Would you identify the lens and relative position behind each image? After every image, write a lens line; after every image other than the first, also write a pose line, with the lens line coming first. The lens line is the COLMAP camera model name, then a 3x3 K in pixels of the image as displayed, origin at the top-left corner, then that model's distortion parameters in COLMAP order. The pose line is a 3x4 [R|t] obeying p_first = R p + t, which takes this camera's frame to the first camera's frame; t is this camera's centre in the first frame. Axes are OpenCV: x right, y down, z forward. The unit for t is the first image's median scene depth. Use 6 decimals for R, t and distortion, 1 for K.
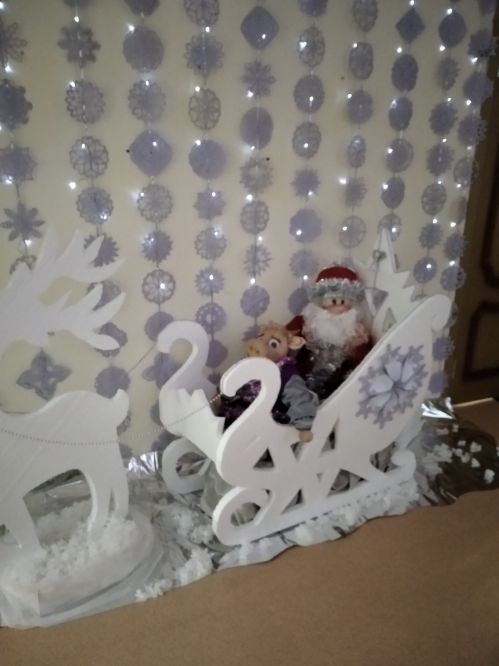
lens RADIAL K [[545.3, 0, 249.5], [0, 545.3, 333.0], [0, 0, 1]] dist [0.098565, -0.159232]
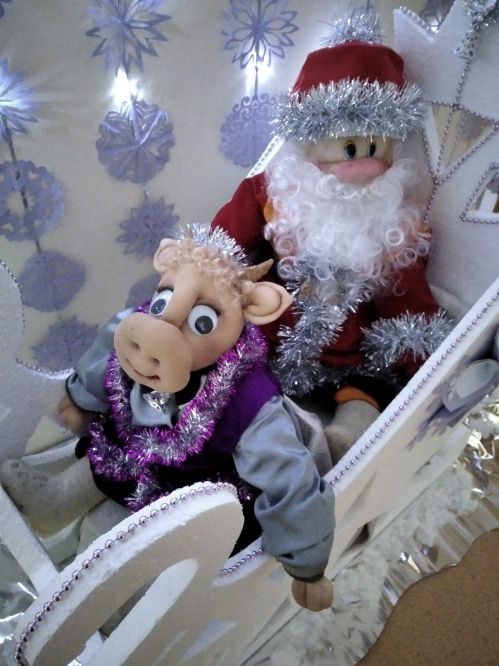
lens RADIAL K [[545.3, 0, 249.5], [0, 545.3, 333.0], [0, 0, 1]] dist [0.098565, -0.159232]
pose [[0.985667, -0.098724, 0.136800, 0.023234], [0.033133, 0.908384, 0.416823, -0.102590], [-0.165417, -0.406316, 0.898635, 0.623462]]
